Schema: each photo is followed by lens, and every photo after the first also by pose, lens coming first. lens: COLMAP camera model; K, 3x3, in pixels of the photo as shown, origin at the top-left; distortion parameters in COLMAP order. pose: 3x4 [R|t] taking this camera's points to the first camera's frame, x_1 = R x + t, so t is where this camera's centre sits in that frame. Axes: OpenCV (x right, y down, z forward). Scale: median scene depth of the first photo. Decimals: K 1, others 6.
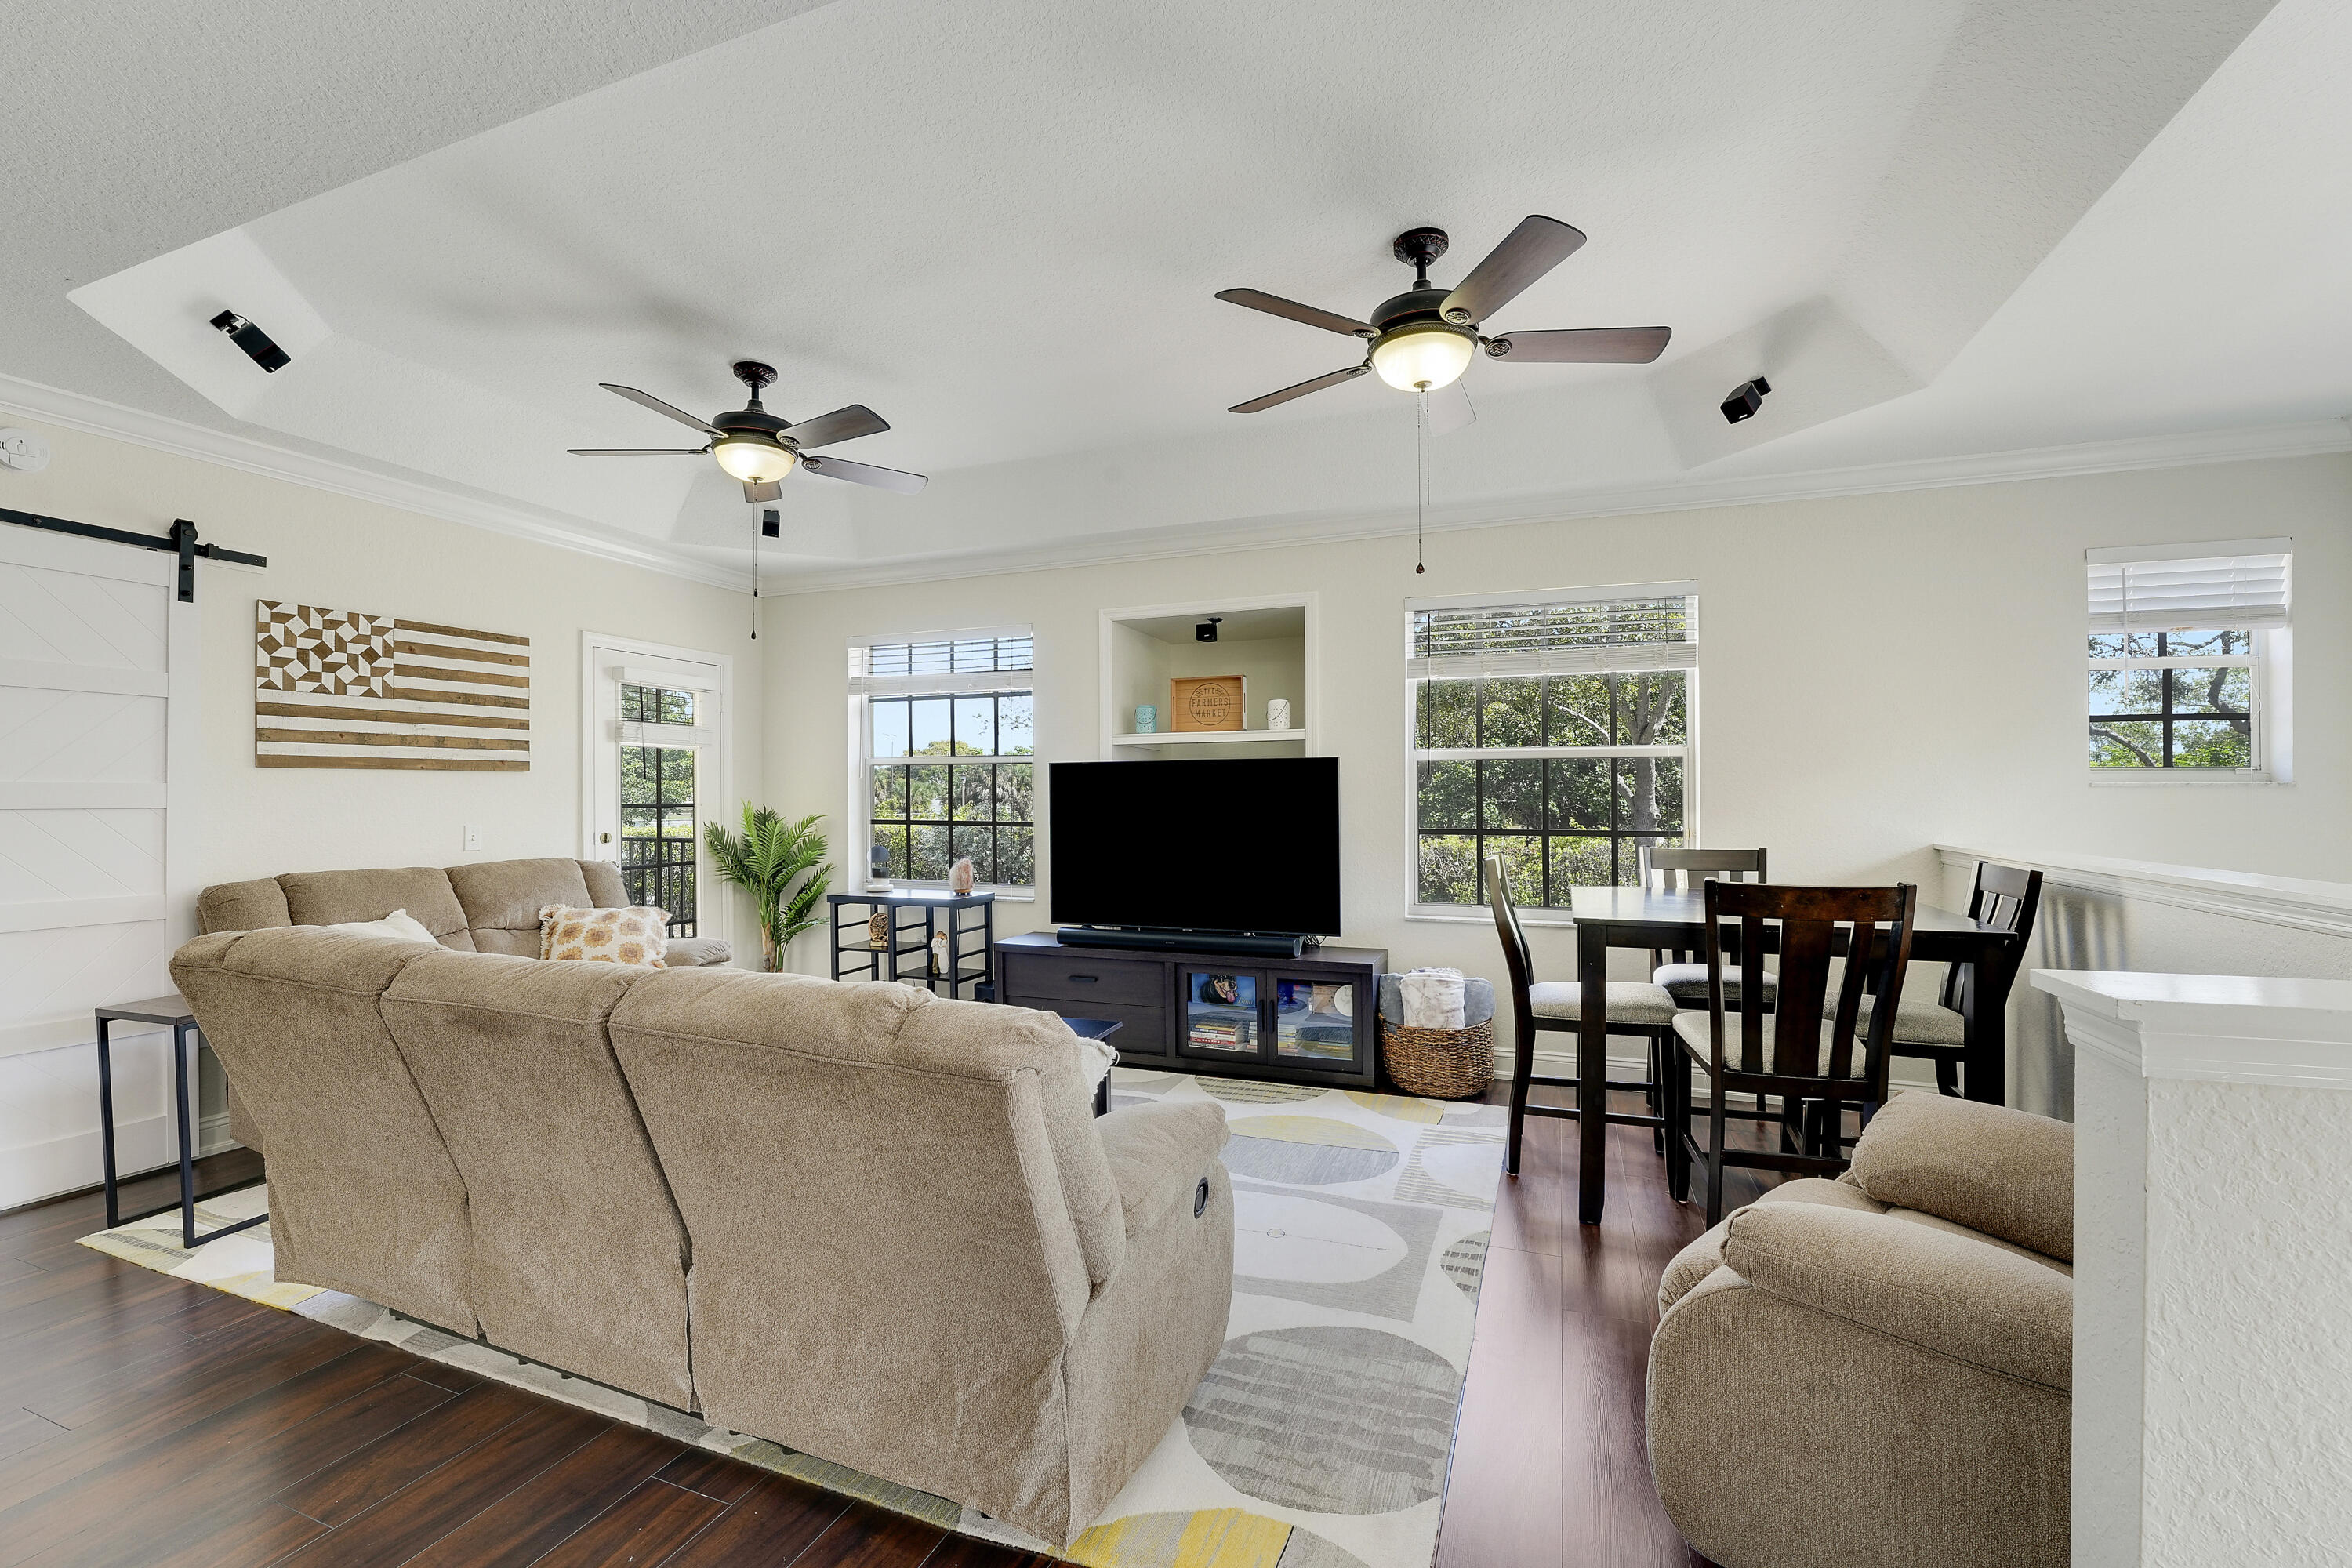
lens RADIAL K [[963.5, 0, 1180.6], [0, 963.5, 794.8], [0, 0, 1]] dist [-0.022663, -0.000487]
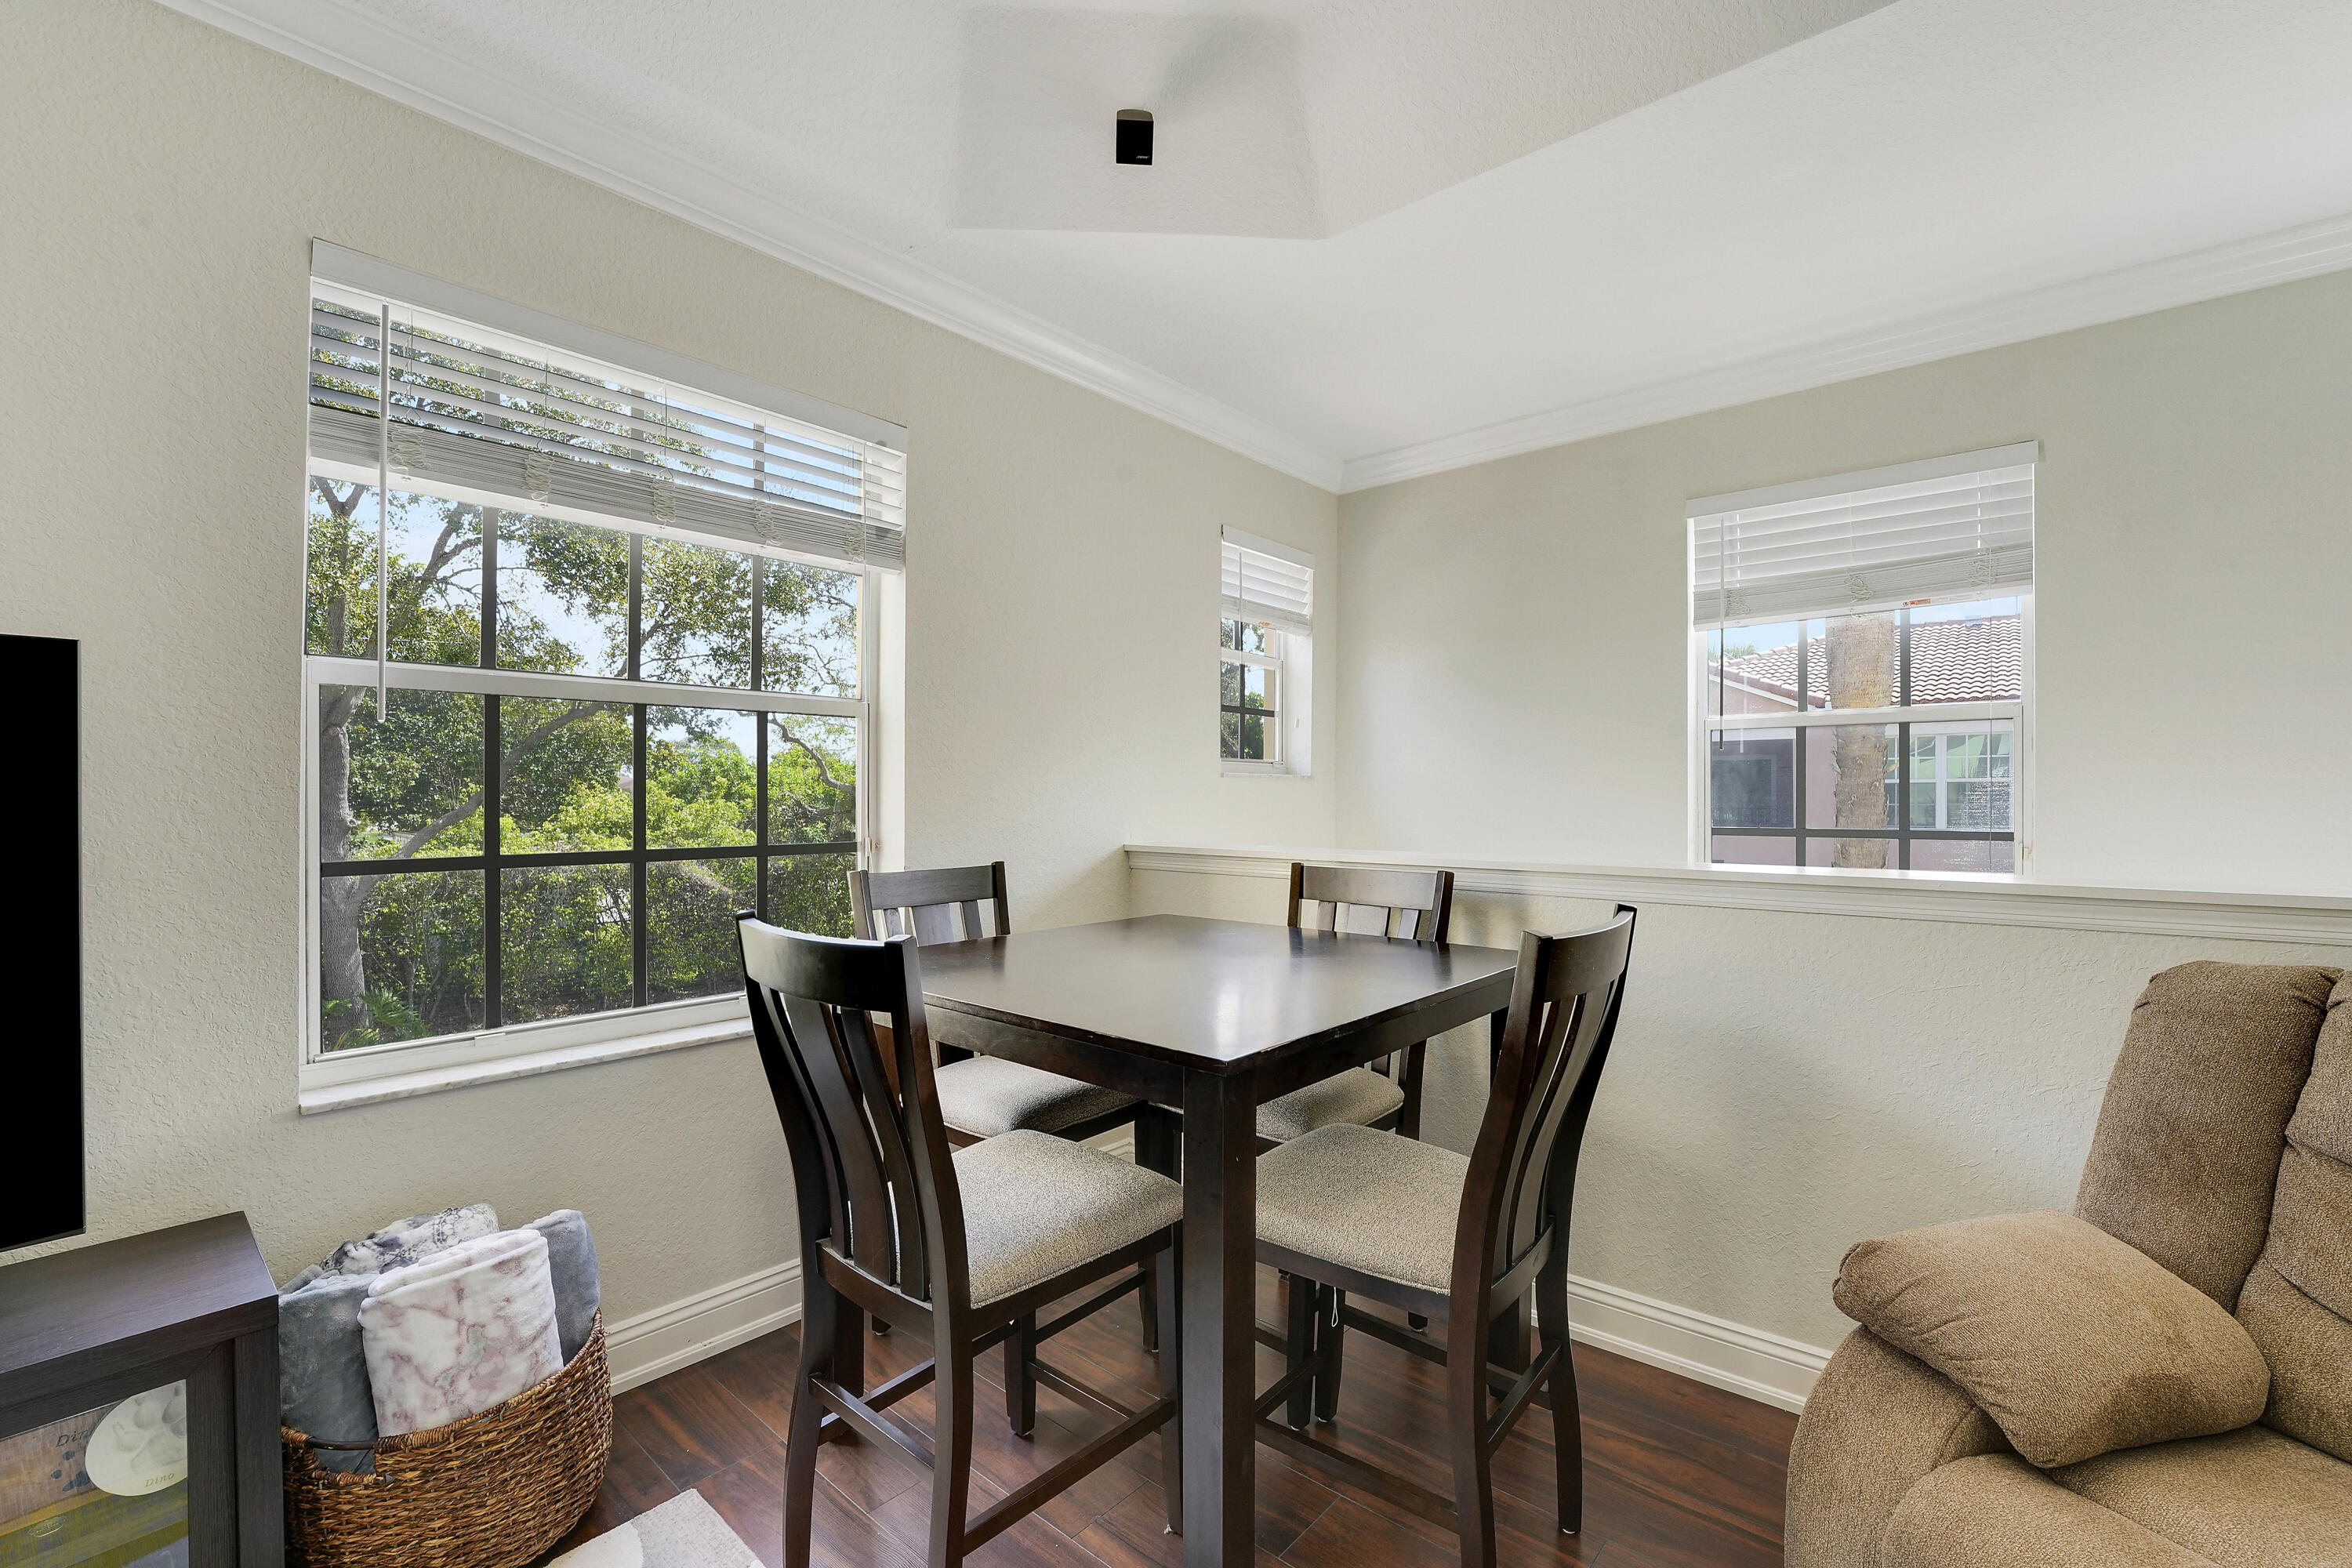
lens RADIAL K [[1026.6, 0, 1190.6], [0, 1026.6, 782.9], [0, 0, 1]] dist [-0.025174, 0.003406]
pose [[0.344163, 0.011996, 0.938833, -0.010310], [-0.000152, 0.999919, -0.012721, 0.009587], [-0.938910, 0.004236, 0.344137, 0.583739]]
